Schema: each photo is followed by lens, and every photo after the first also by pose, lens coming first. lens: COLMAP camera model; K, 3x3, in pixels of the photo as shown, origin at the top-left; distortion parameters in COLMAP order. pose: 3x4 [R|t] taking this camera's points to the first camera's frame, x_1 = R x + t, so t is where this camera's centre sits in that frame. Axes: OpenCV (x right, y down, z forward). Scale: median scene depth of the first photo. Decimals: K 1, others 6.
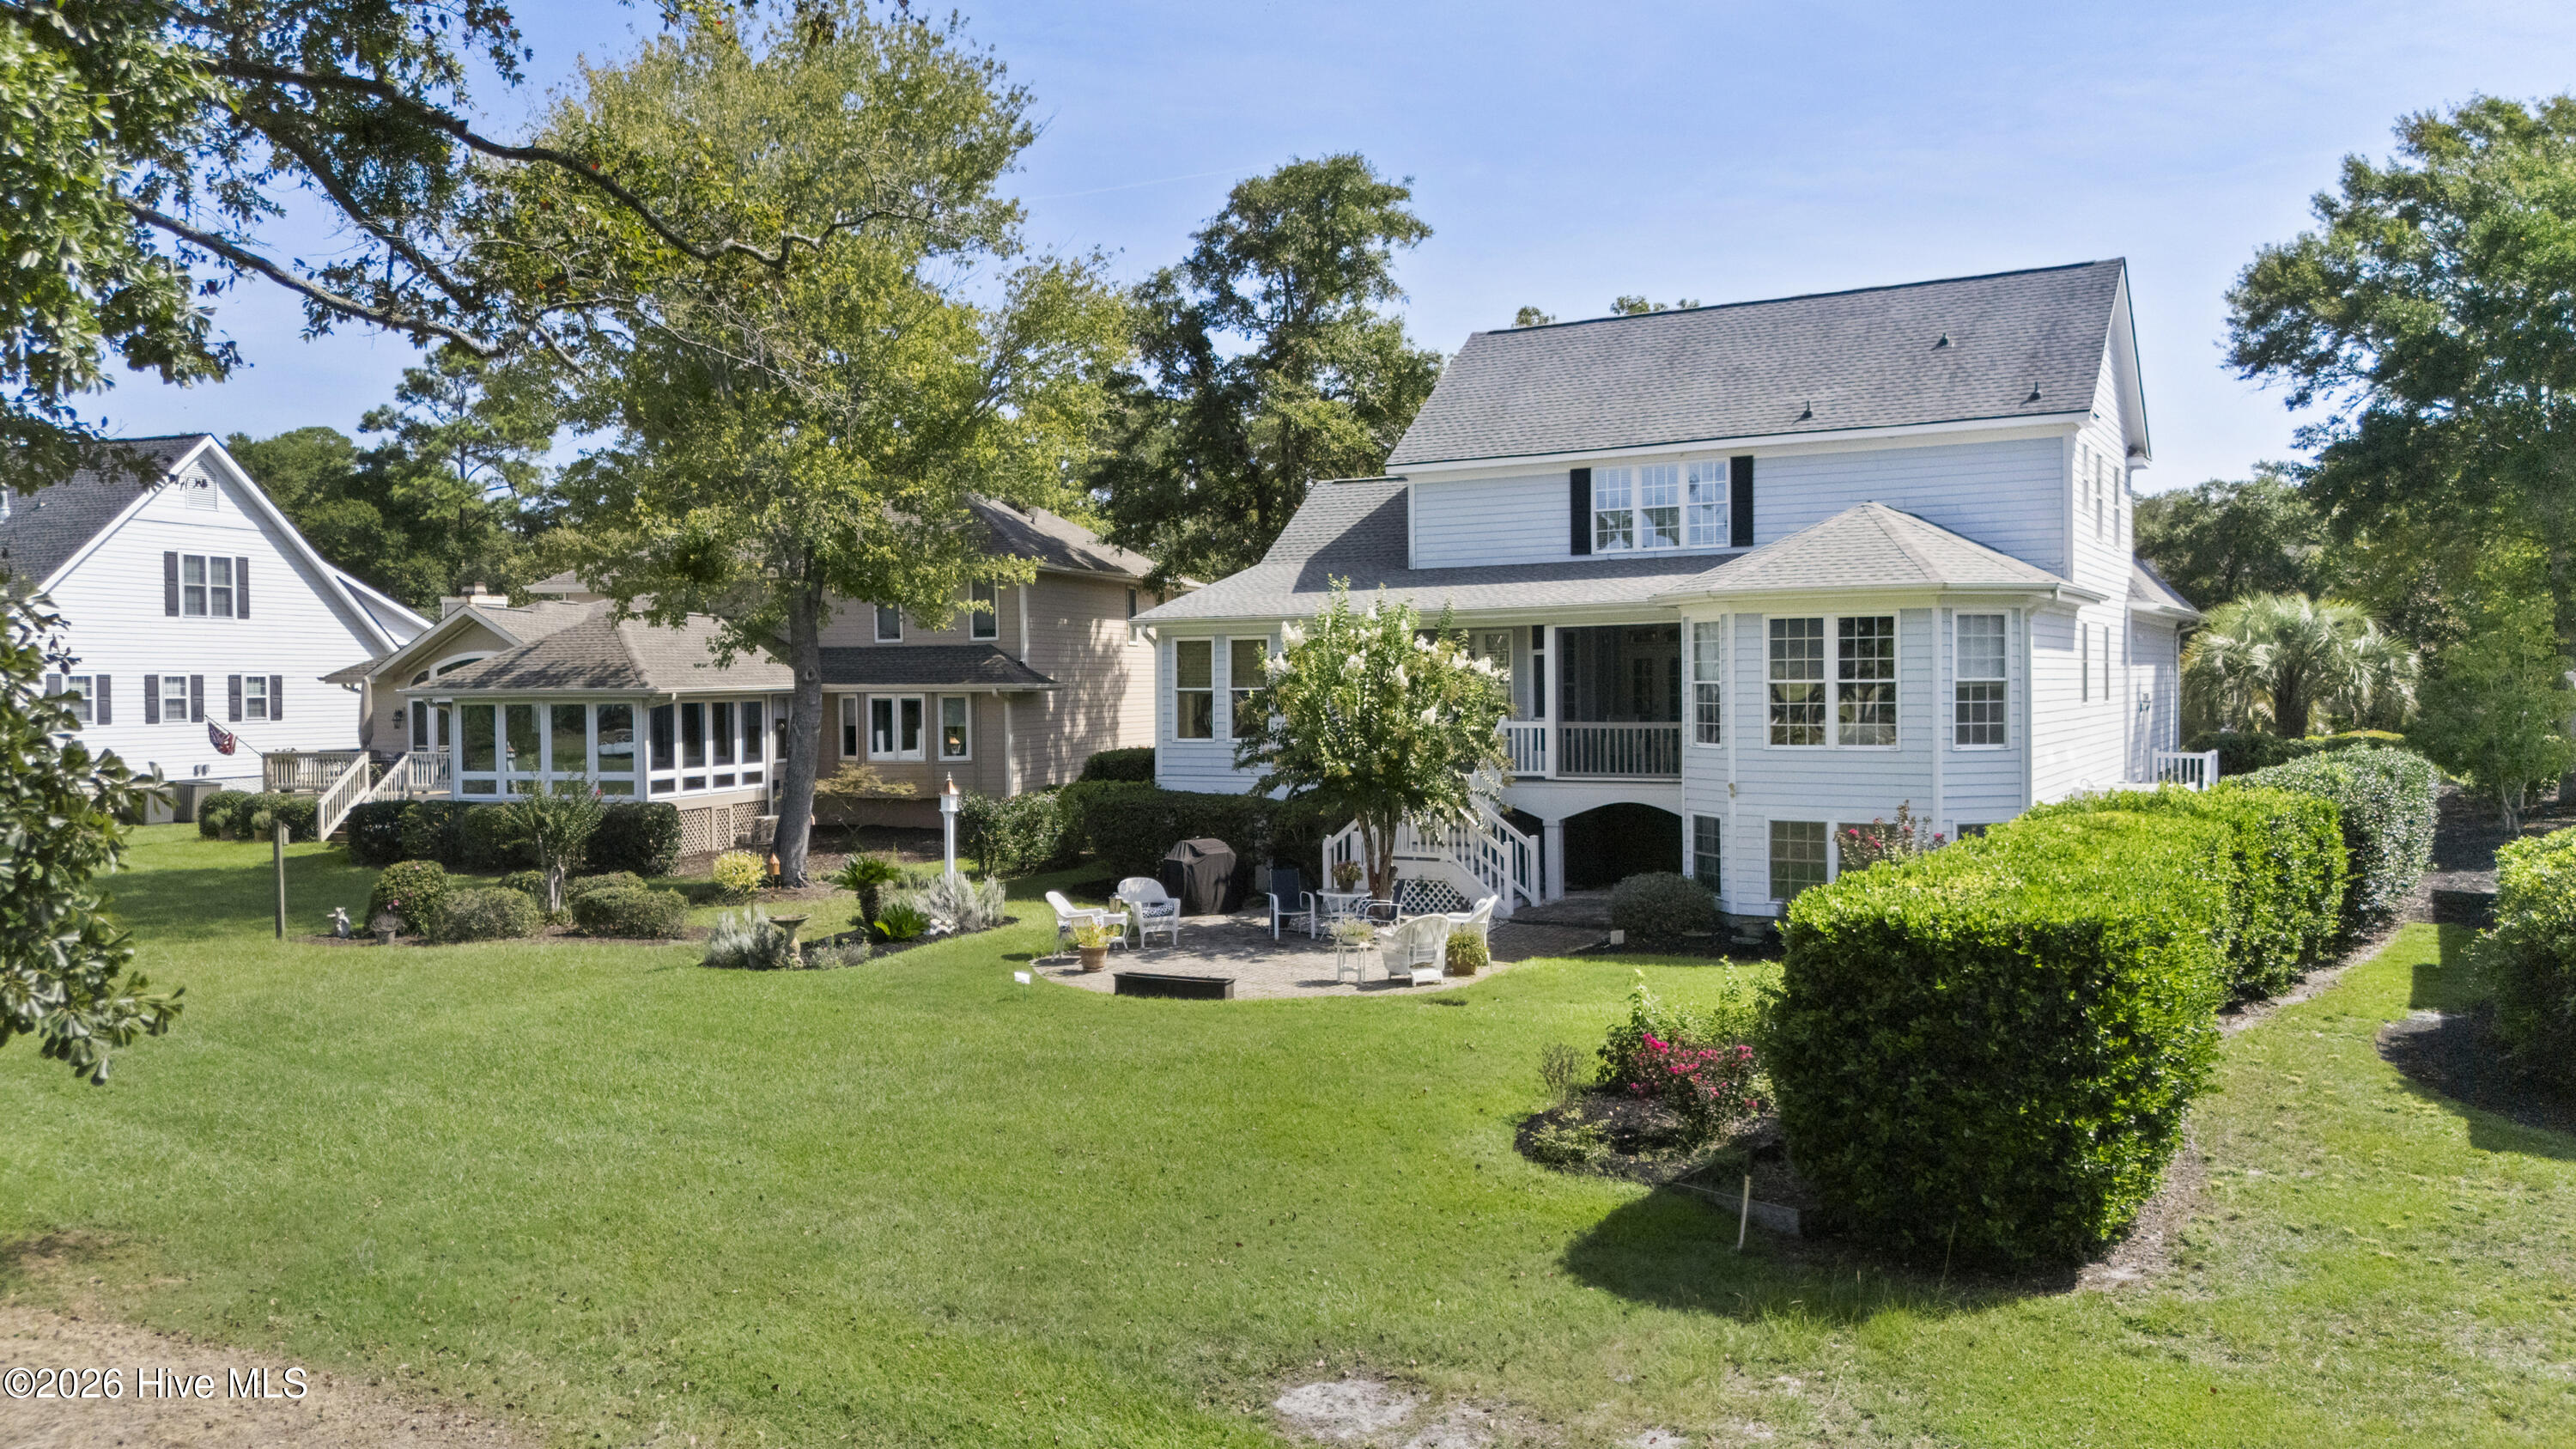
lens RADIAL K [[1884.3, 0, 1281.2], [0, 1884.3, 710.8], [0, 0, 1]] dist [0.077982, -0.076005]
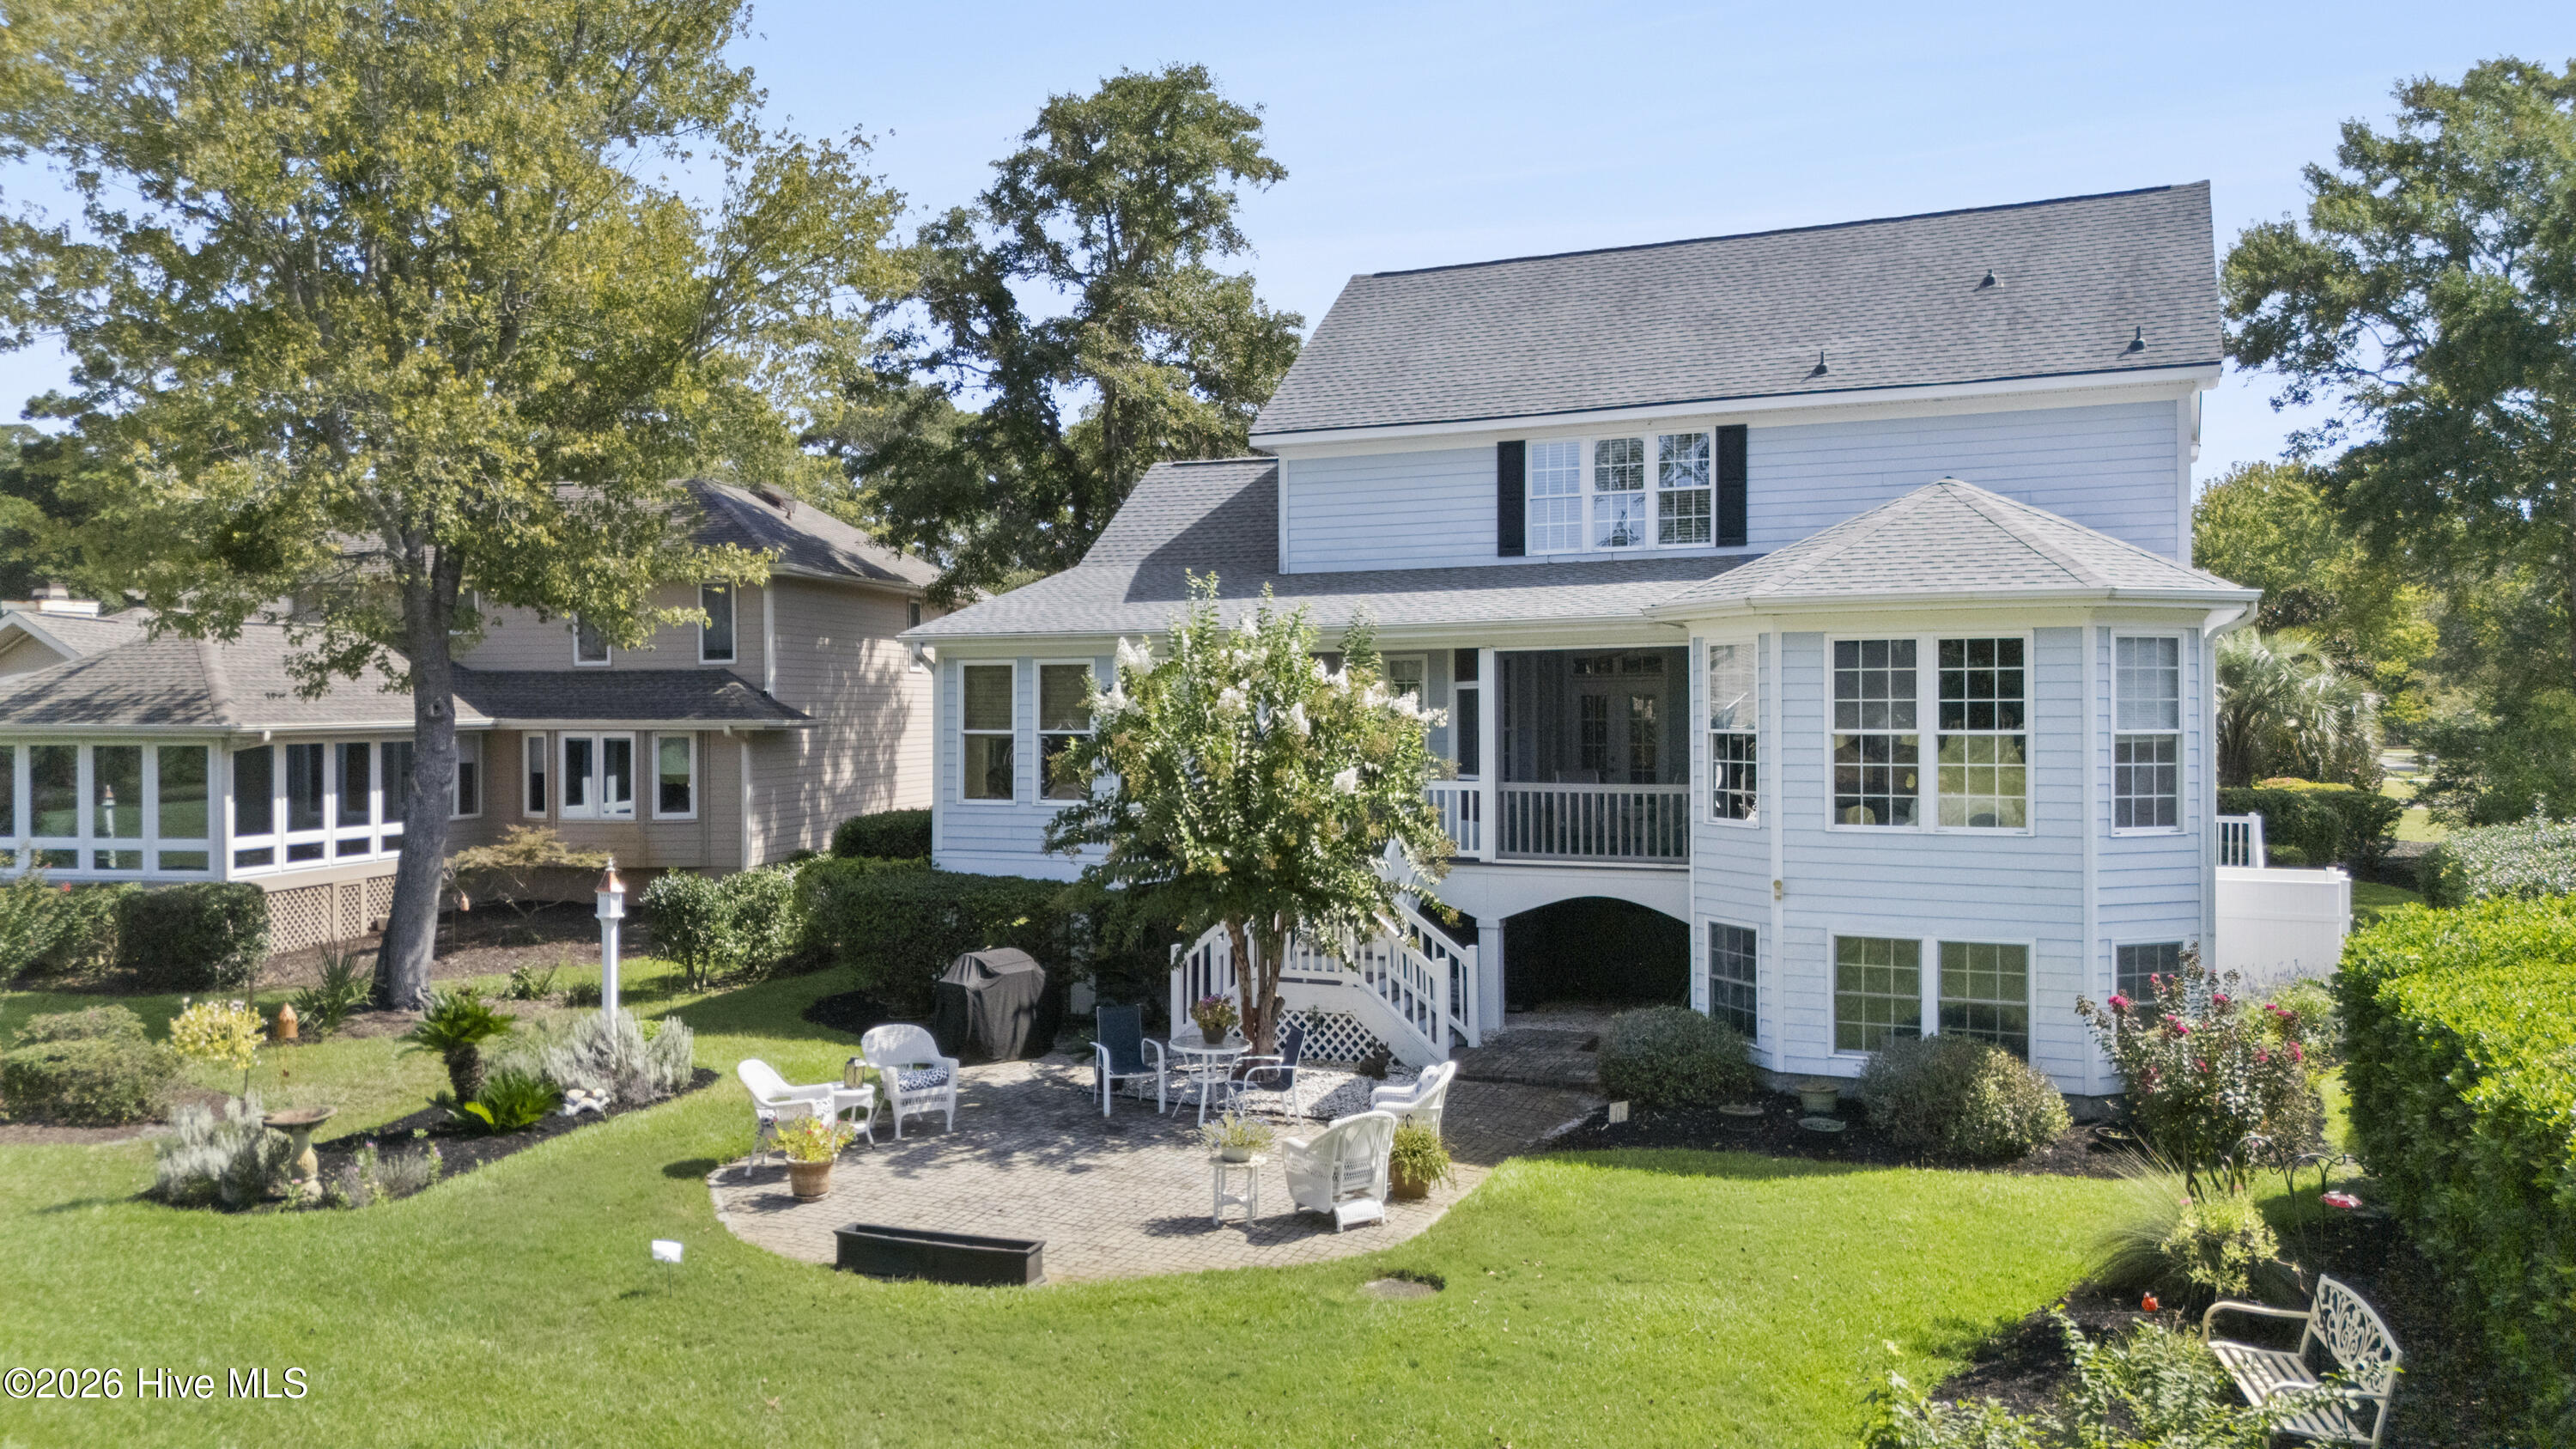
lens RADIAL K [[1879.3, 0, 1279.3], [0, 1879.3, 708.0], [0, 0, 1]] dist [0.119029, -0.231923]
pose [[0.994707, 0.007324, 0.102493, -0.009141], [-0.005506, 0.999823, -0.018009, -0.008335], [-0.102607, 0.017349, 0.994571, 0.266772]]
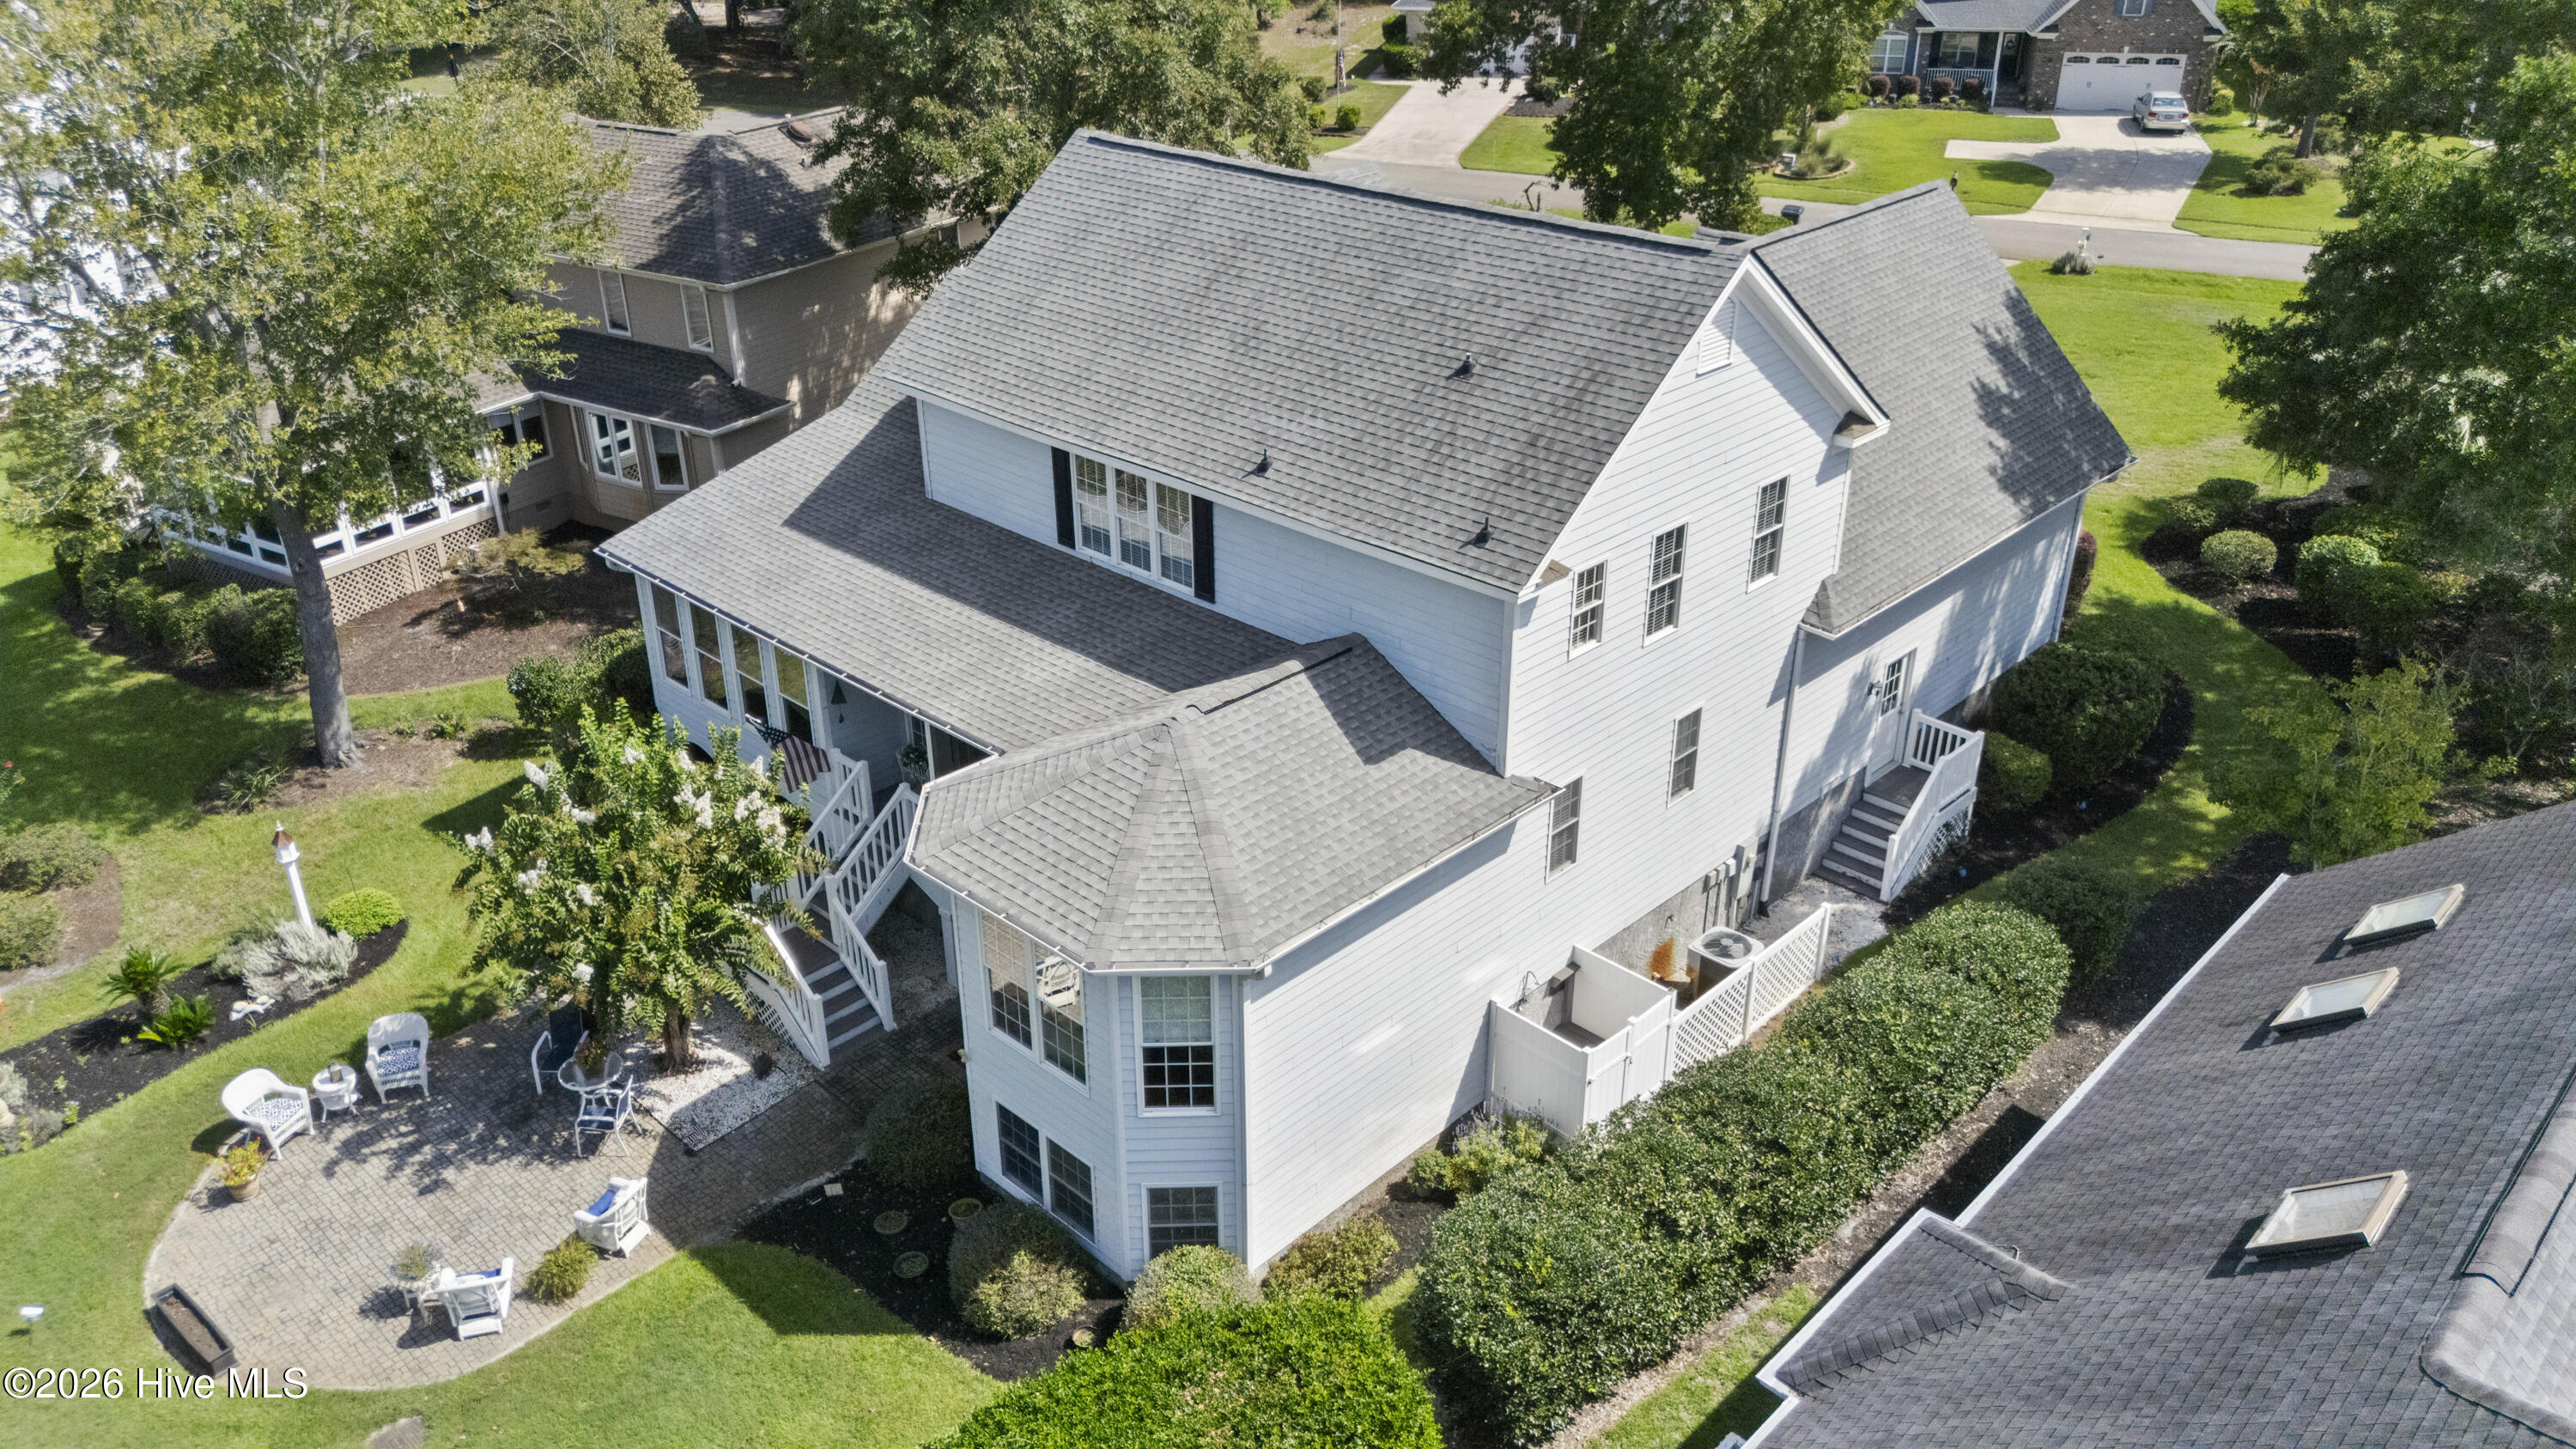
lens RADIAL K [[1884.3, 0, 1281.2], [0, 1884.3, 710.8], [0, 0, 1]] dist [0.077982, -0.076005]
pose [[0.968937, 0.115492, -0.218684, 0.431922], [-0.007724, 0.897960, 0.440010, -0.375664], [0.247187, -0.424653, 0.870959, 0.284045]]
